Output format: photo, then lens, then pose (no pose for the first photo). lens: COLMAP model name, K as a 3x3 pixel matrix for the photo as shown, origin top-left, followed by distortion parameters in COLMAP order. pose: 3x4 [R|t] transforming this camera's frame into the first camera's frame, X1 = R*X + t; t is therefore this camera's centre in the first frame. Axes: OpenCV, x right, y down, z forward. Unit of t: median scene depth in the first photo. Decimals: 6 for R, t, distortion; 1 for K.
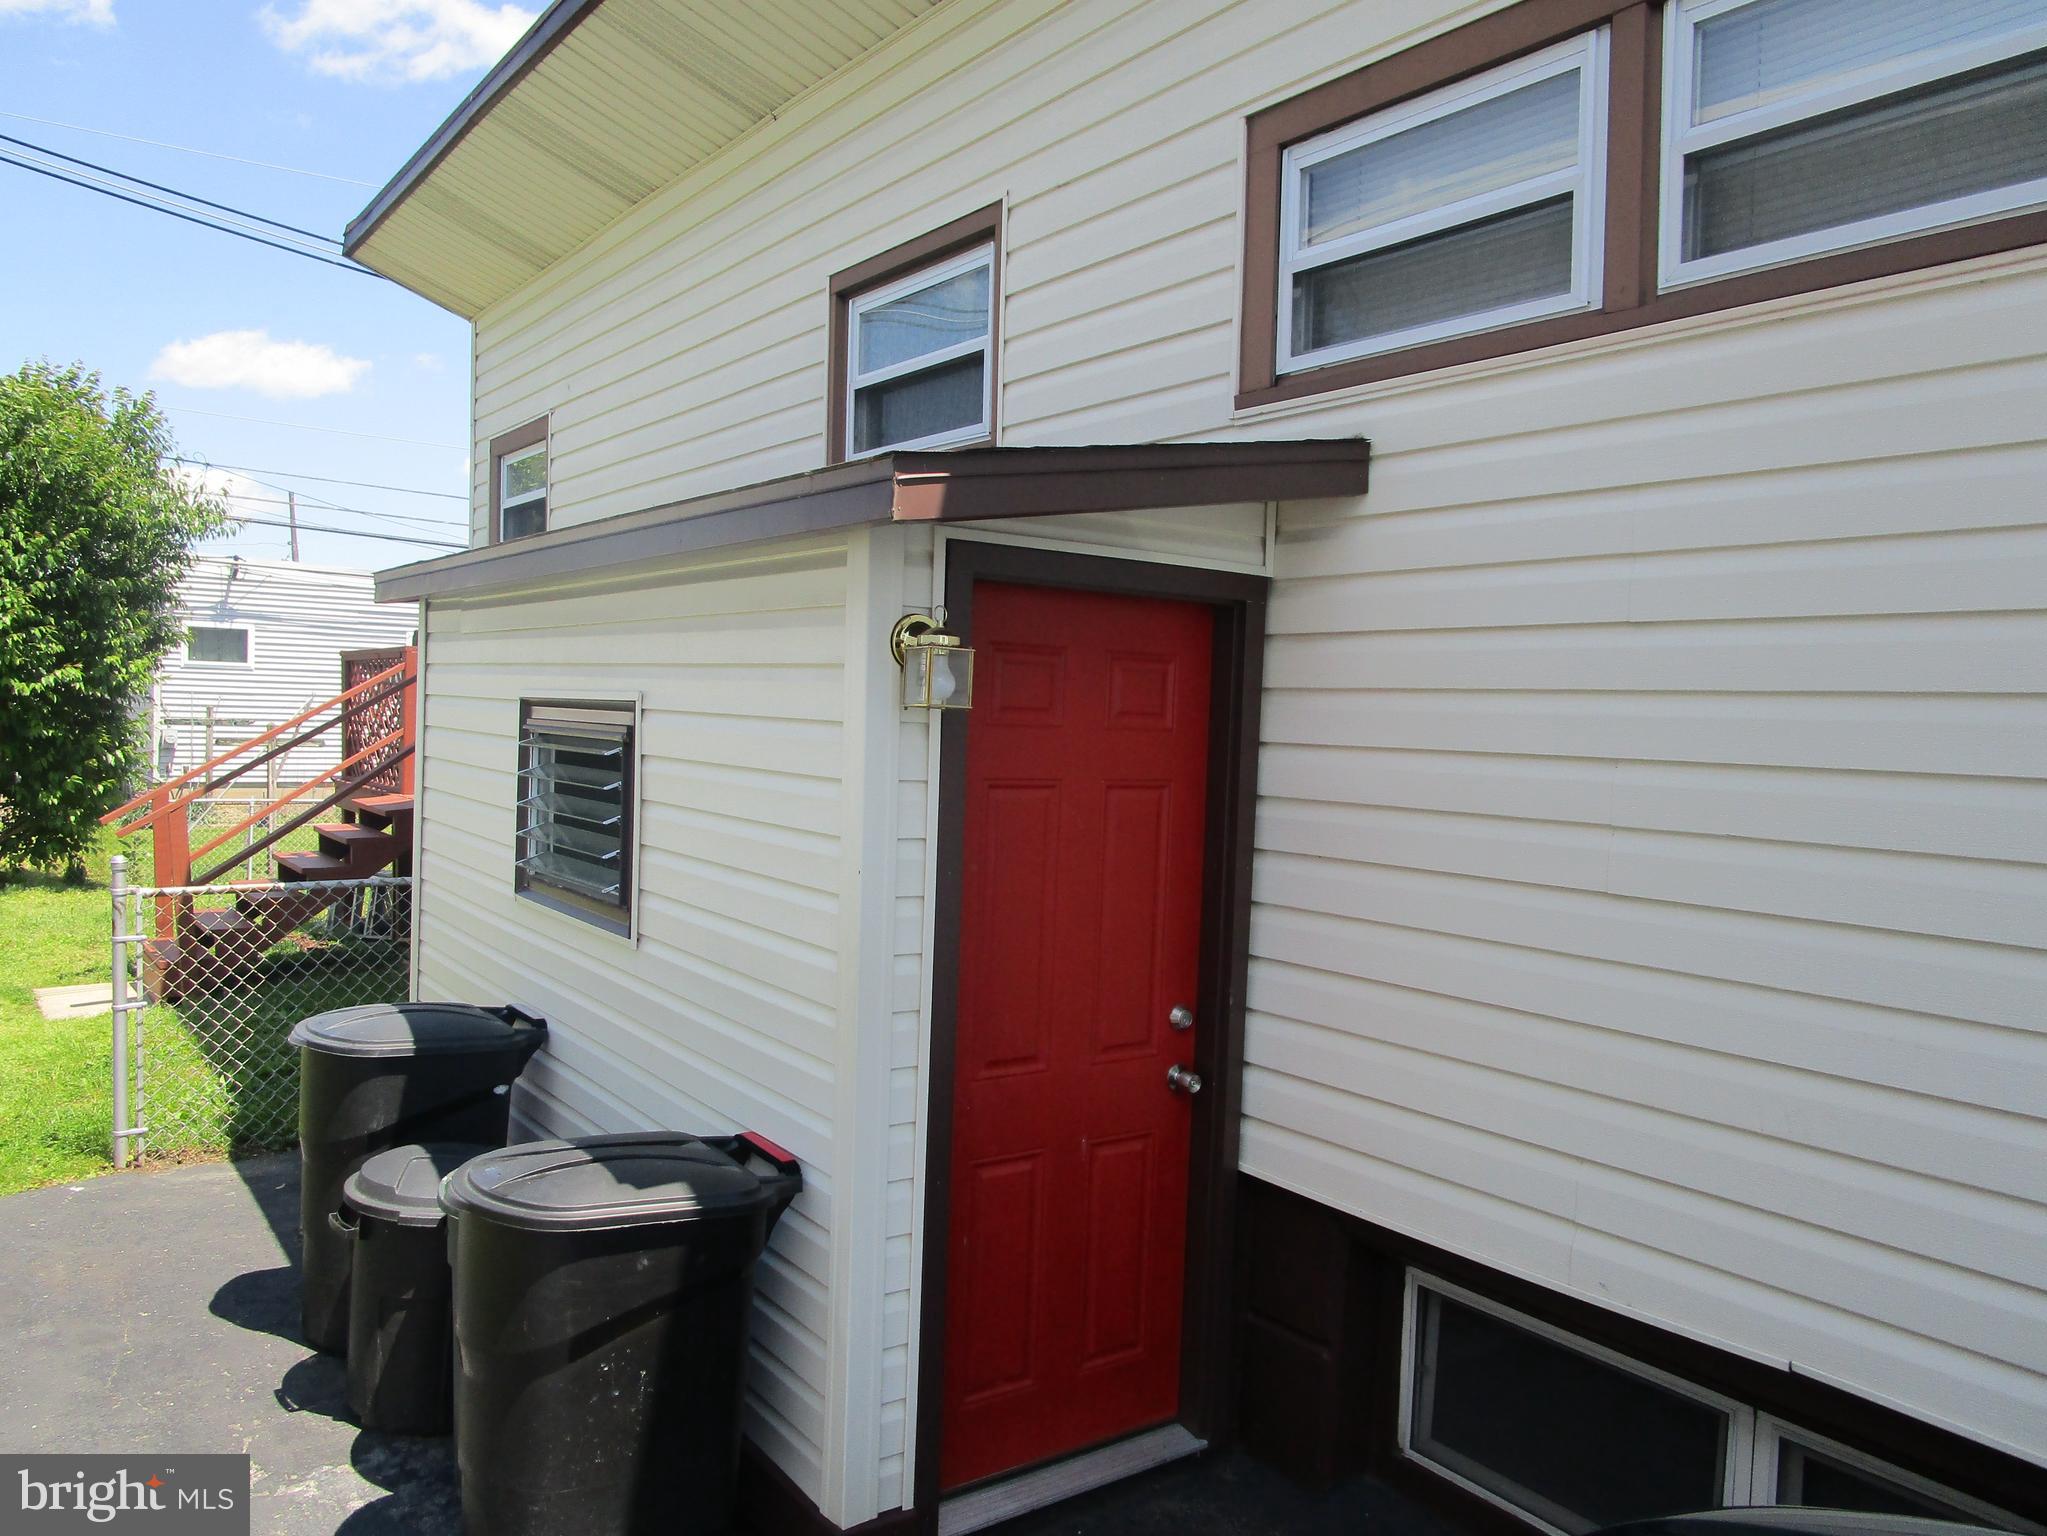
lens RADIAL K [[1519.9, 0, 1021.5], [0, 1519.9, 824.5], [0, 0, 1]] dist [-0.026716, 0.002398]
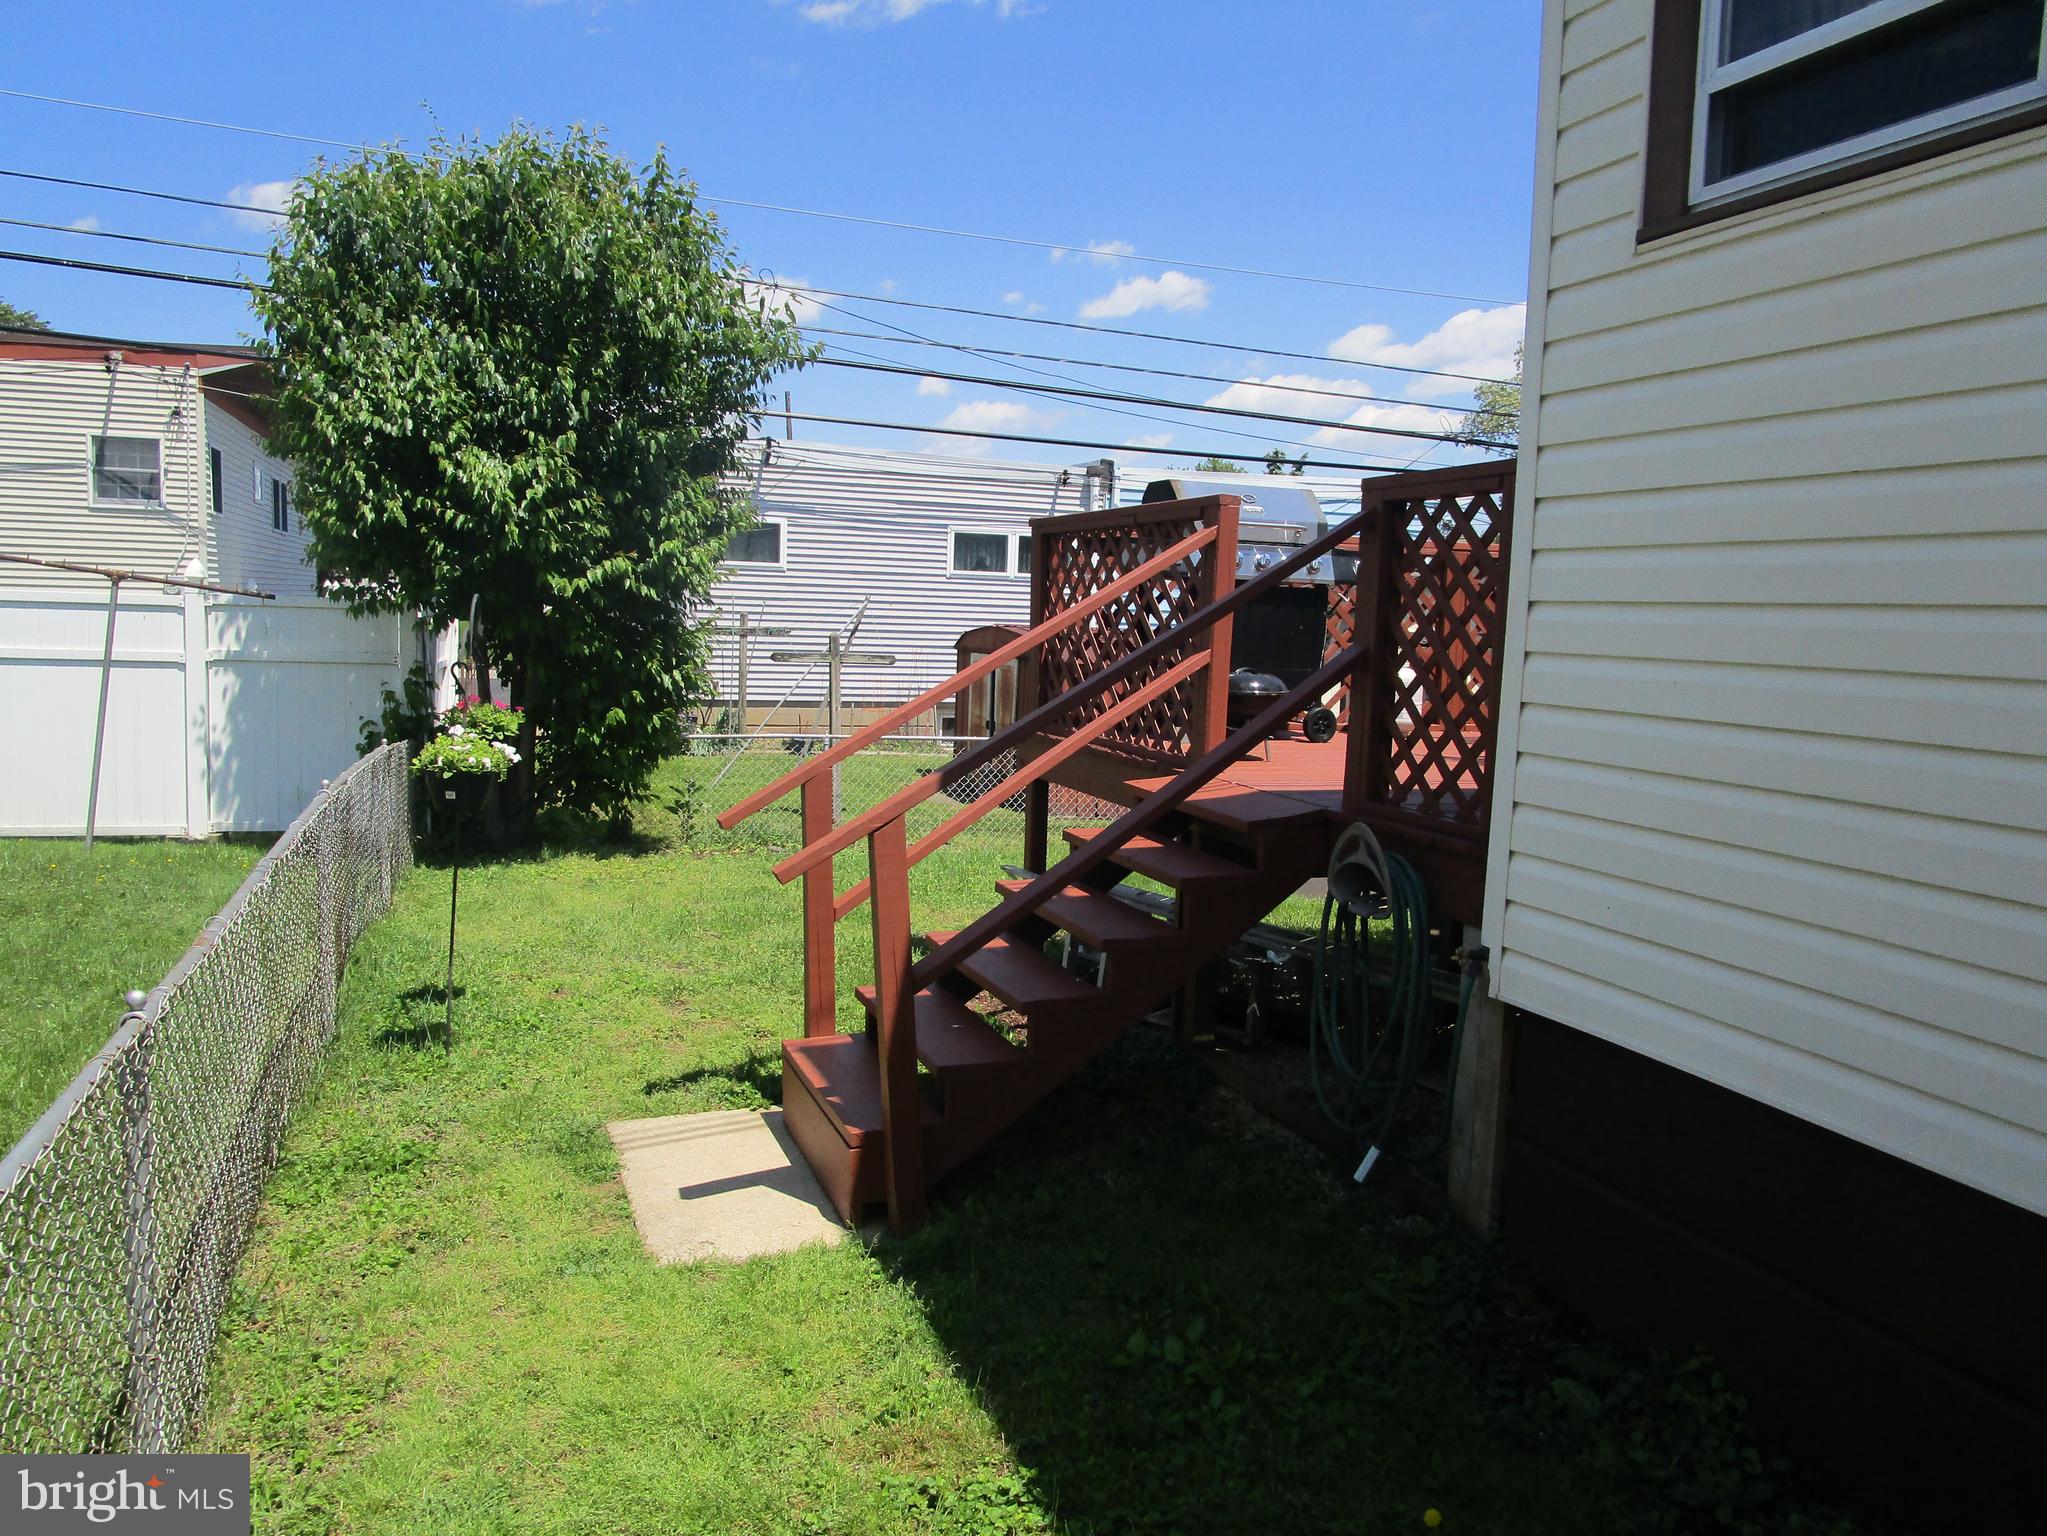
lens RADIAL K [[1464.8, 0, 1026.6], [0, 1464.8, 756.2], [0, 0, 1]] dist [-0.022691, 0.011511]
pose [[0.965117, 0.001784, -0.261812, -0.246066], [0.004583, 0.999708, 0.023707, -0.023553], [0.261778, -0.024080, 0.964828, 0.351782]]
